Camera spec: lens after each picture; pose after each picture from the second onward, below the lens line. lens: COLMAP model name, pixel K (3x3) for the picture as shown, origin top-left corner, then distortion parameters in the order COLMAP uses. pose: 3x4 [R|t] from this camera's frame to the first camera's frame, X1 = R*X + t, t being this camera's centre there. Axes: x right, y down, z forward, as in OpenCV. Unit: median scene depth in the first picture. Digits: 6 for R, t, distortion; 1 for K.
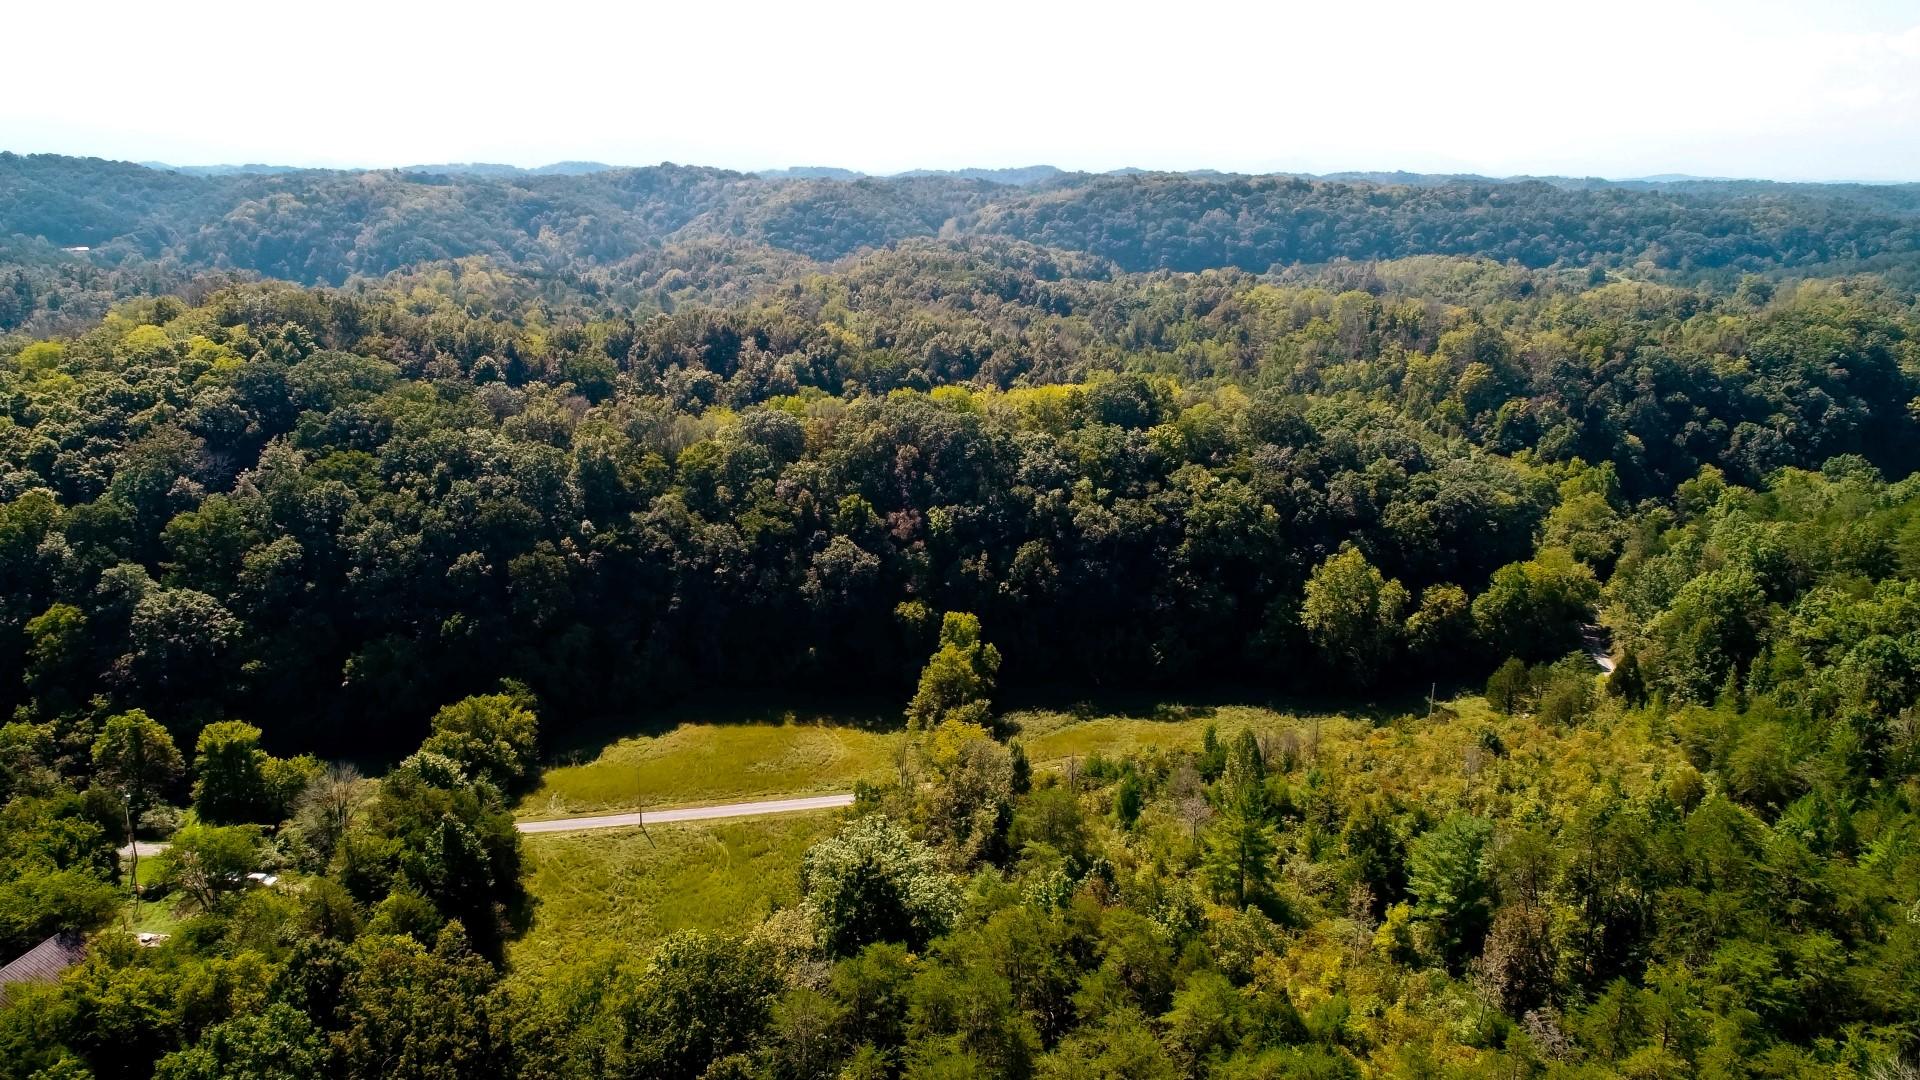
lens RADIAL K [[1280.2, 0, 954.2], [0, 1280.2, 536.5], [0, 0, 1]] dist [-0.005524, -0.000947]
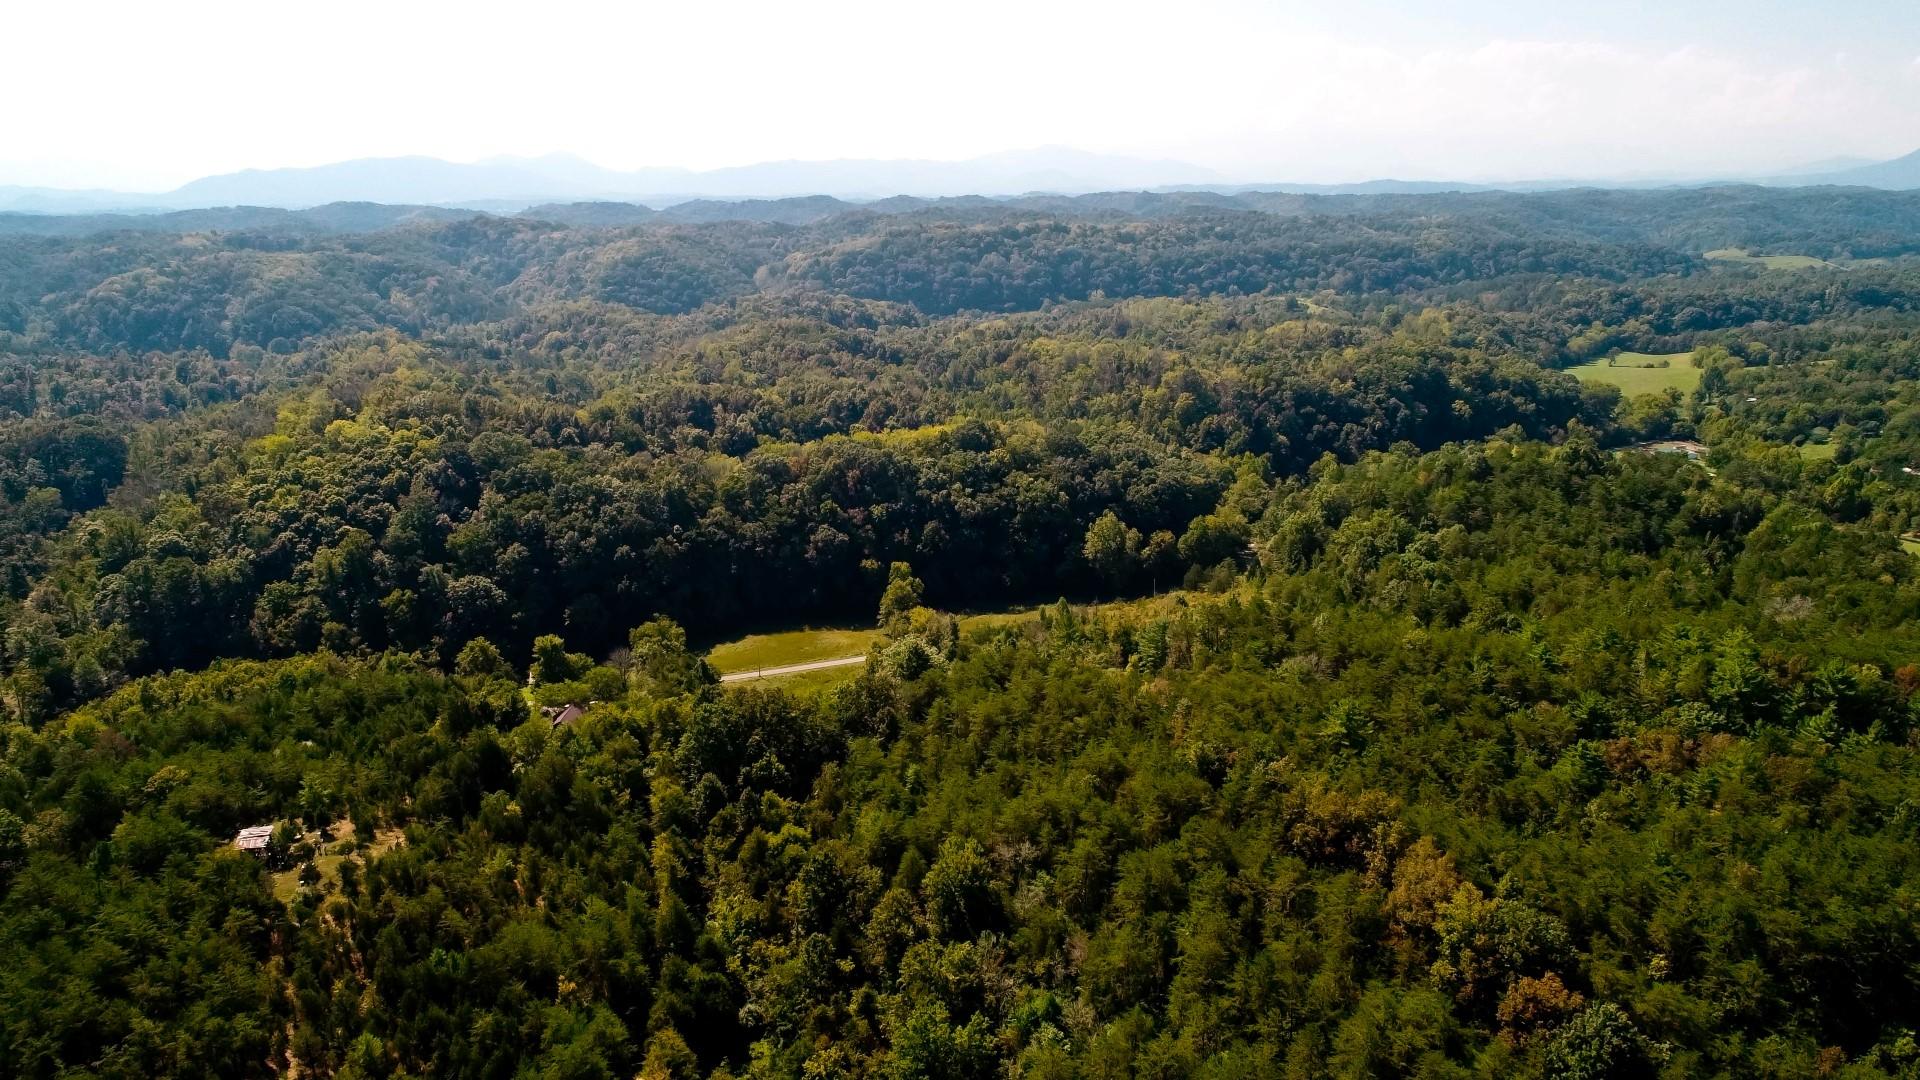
lens RADIAL K [[1280.2, 0, 957.3], [0, 1280.2, 537.2], [0, 0, 1]] dist [-0.005524, -0.000947]
pose [[0.983493, -0.067840, 0.167745, -0.166846], [0.069335, 0.997589, -0.003066, 0.028246], [-0.167133, 0.014646, 0.985826, -0.604716]]
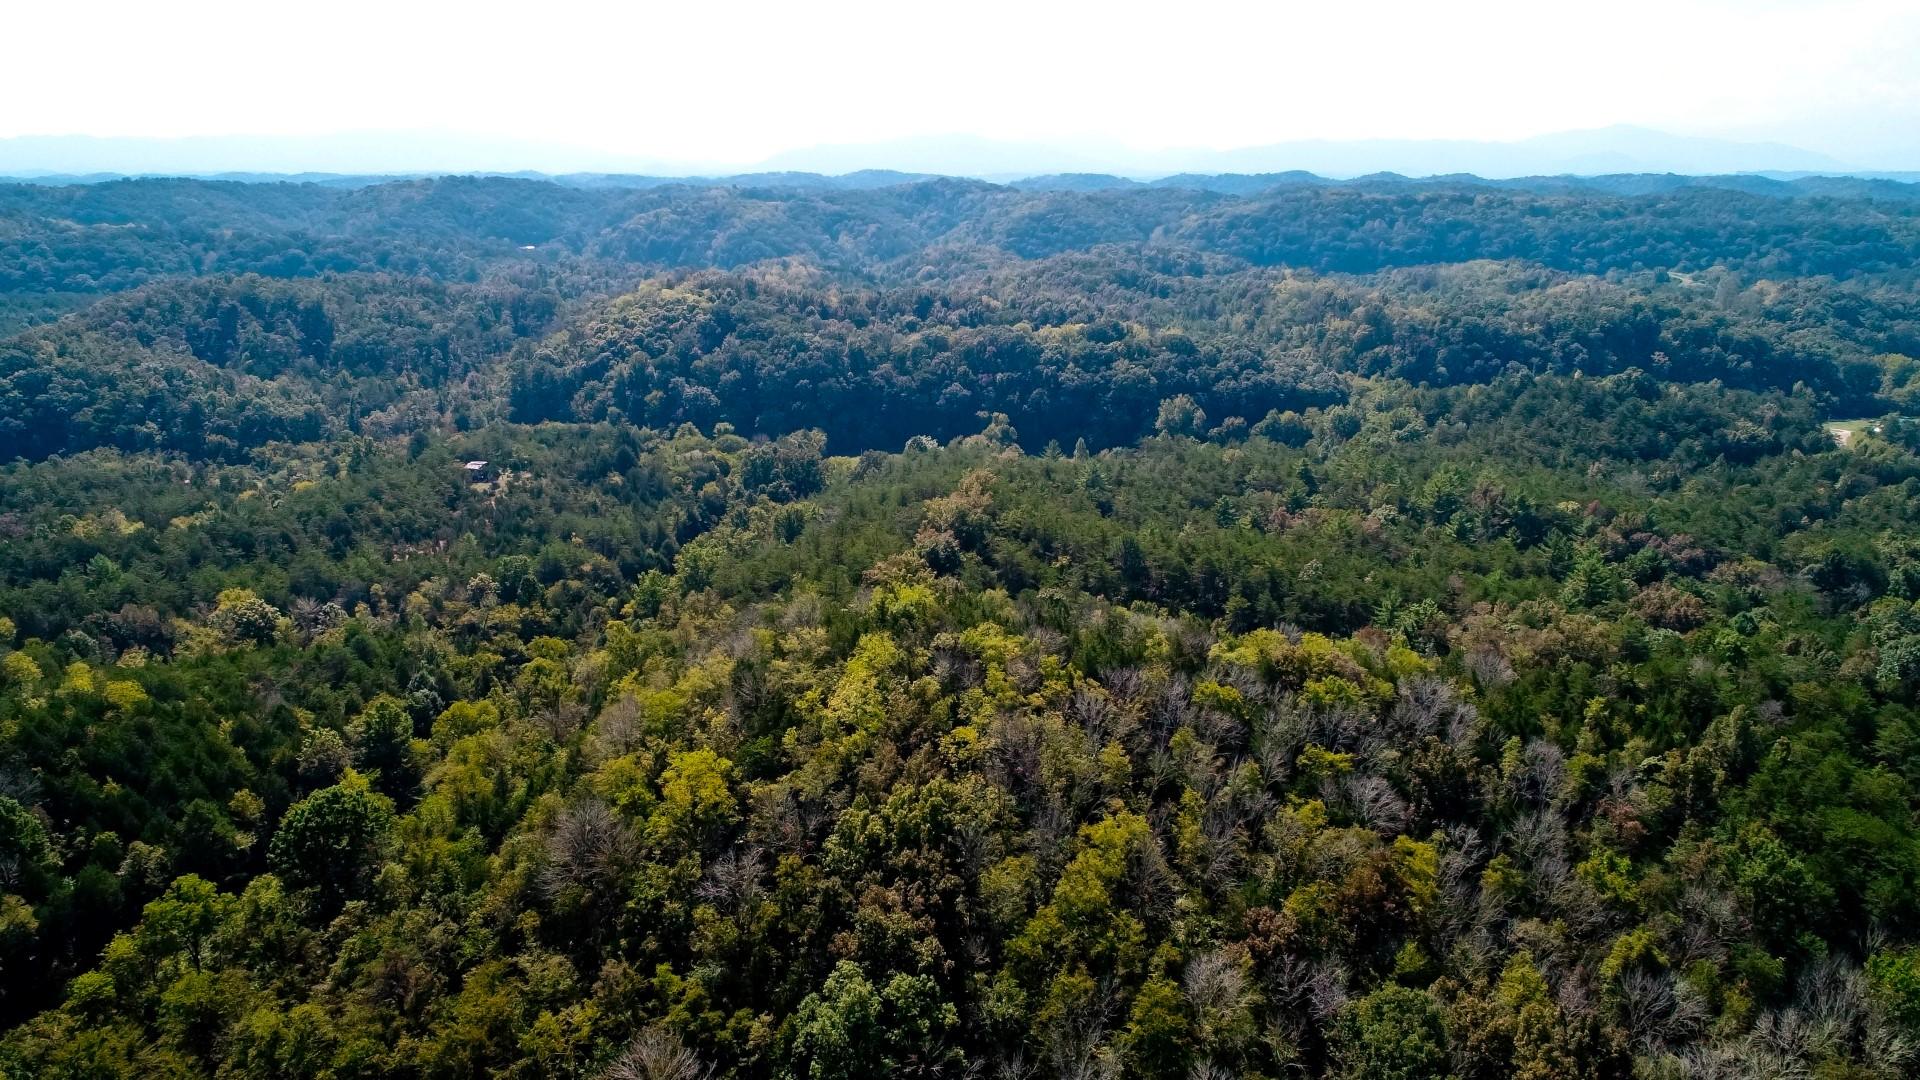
lens RADIAL K [[1280.2, 0, 960.3], [0, 1280.2, 539.8], [0, 0, 1]] dist [-0.005524, -0.000947]
pose [[0.976997, 0.052299, -0.206741, 0.337446], [-0.051365, 0.998631, 0.009888, 0.213486], [0.206975, 0.000959, 0.978346, -1.030259]]
